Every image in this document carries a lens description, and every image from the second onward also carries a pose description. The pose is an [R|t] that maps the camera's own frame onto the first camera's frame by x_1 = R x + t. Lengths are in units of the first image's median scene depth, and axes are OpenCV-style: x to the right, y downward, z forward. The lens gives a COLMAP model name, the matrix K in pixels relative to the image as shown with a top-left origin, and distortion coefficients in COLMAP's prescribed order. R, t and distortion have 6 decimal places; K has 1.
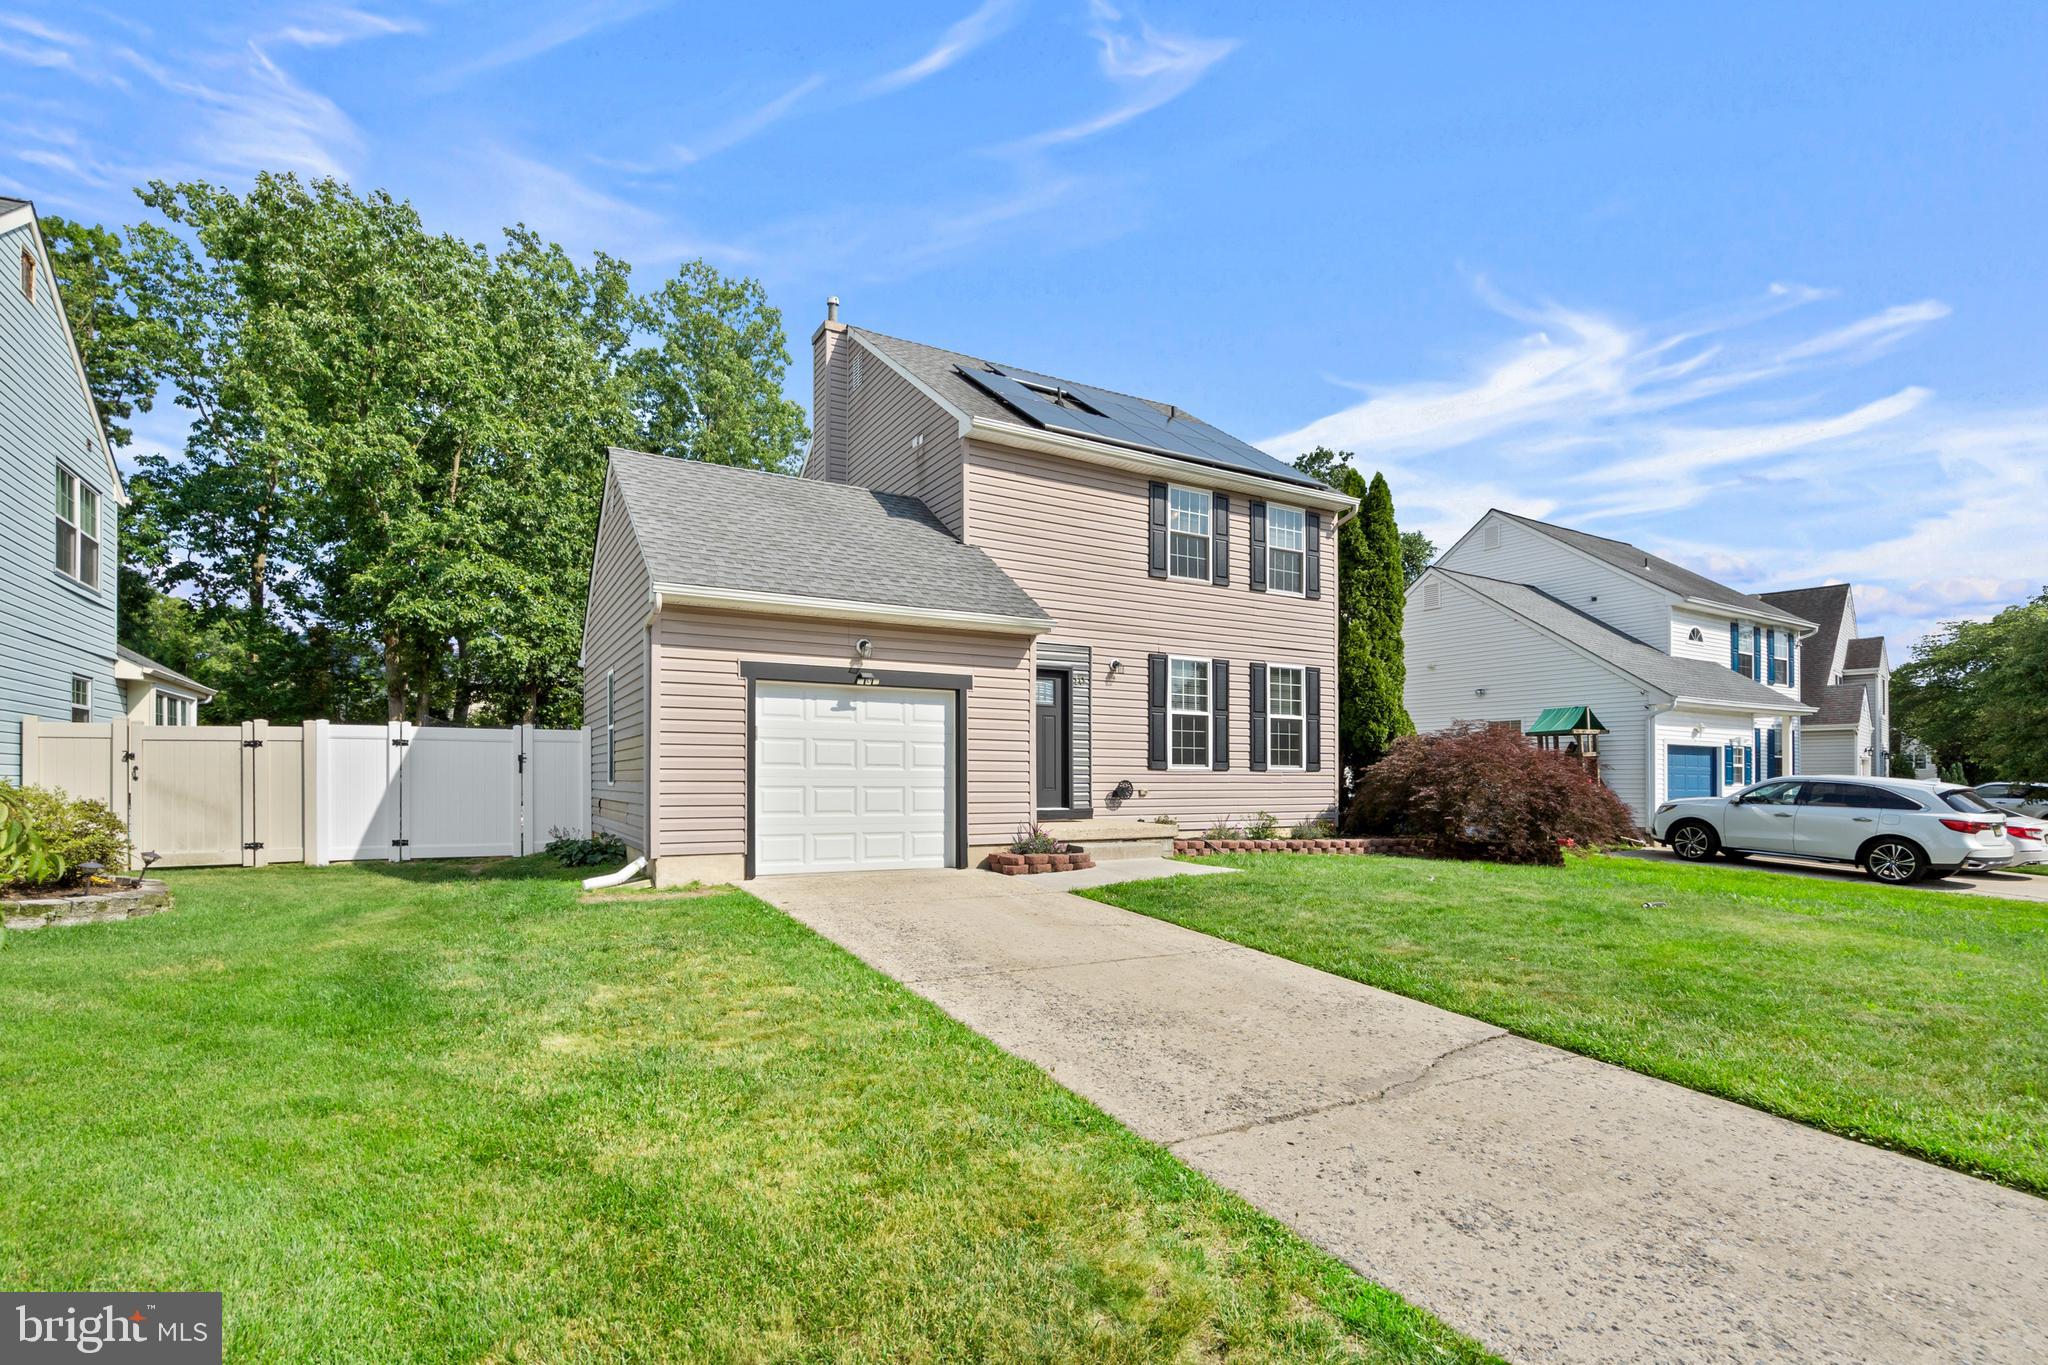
lens RADIAL K [[947.3, 0, 1015.0], [0, 947.3, 673.9], [0, 0, 1]] dist [0.003008, -0.000630]
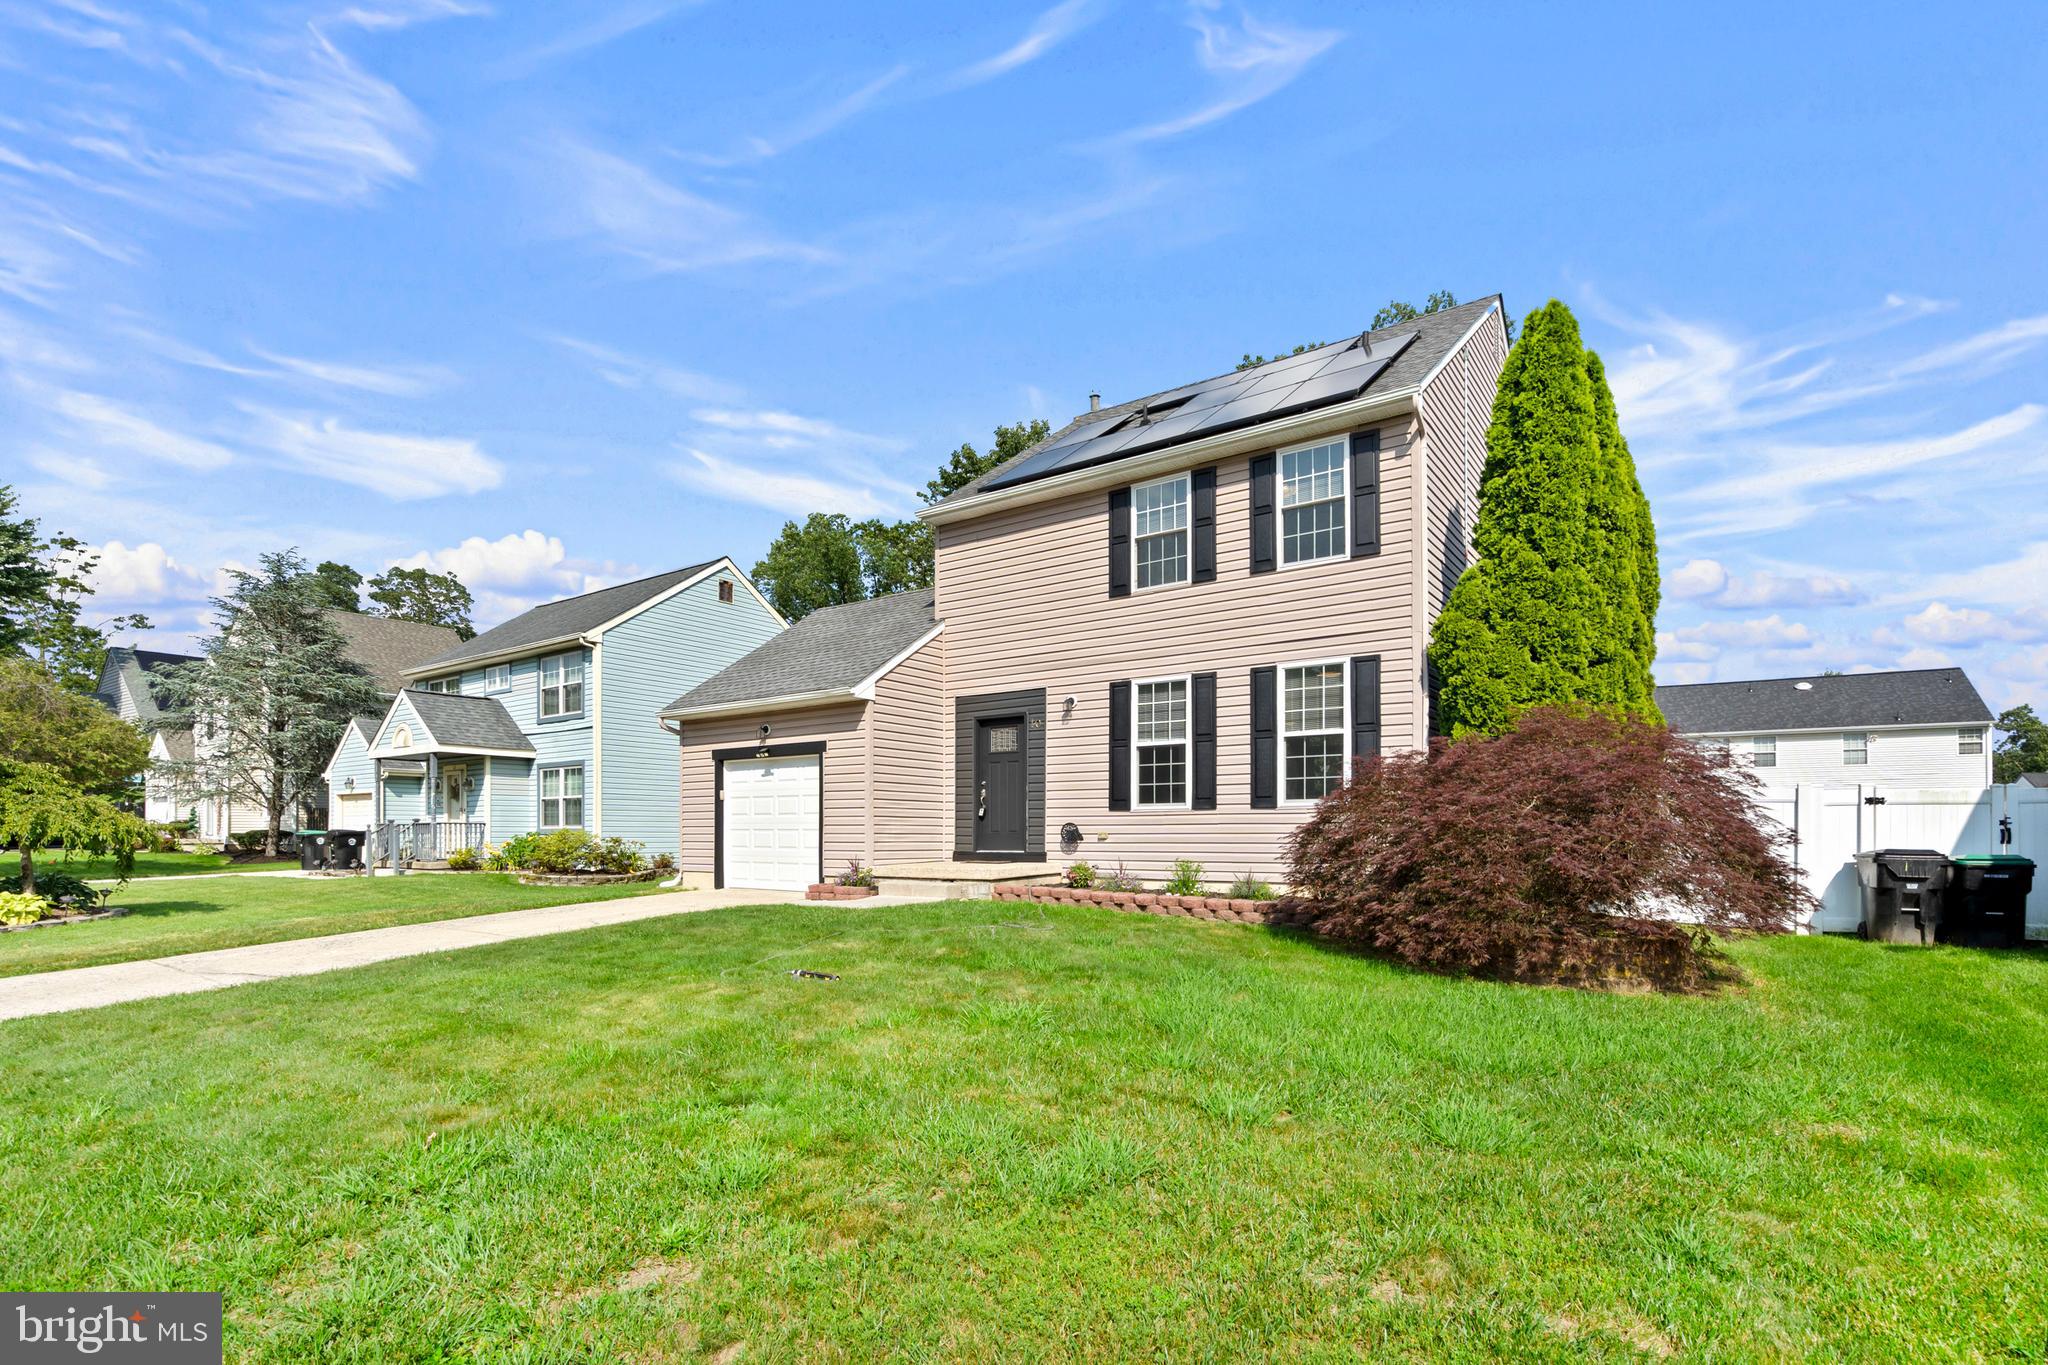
lens RADIAL K [[947.3, 0, 1010.4], [0, 947.3, 694.1], [0, 0, 1]] dist [0.003008, -0.000630]
pose [[0.413448, -0.125913, -0.901780, 0.903577], [0.109836, 0.990057, -0.087882, 0.057875], [0.903879, -0.062714, 0.423167, 0.515862]]
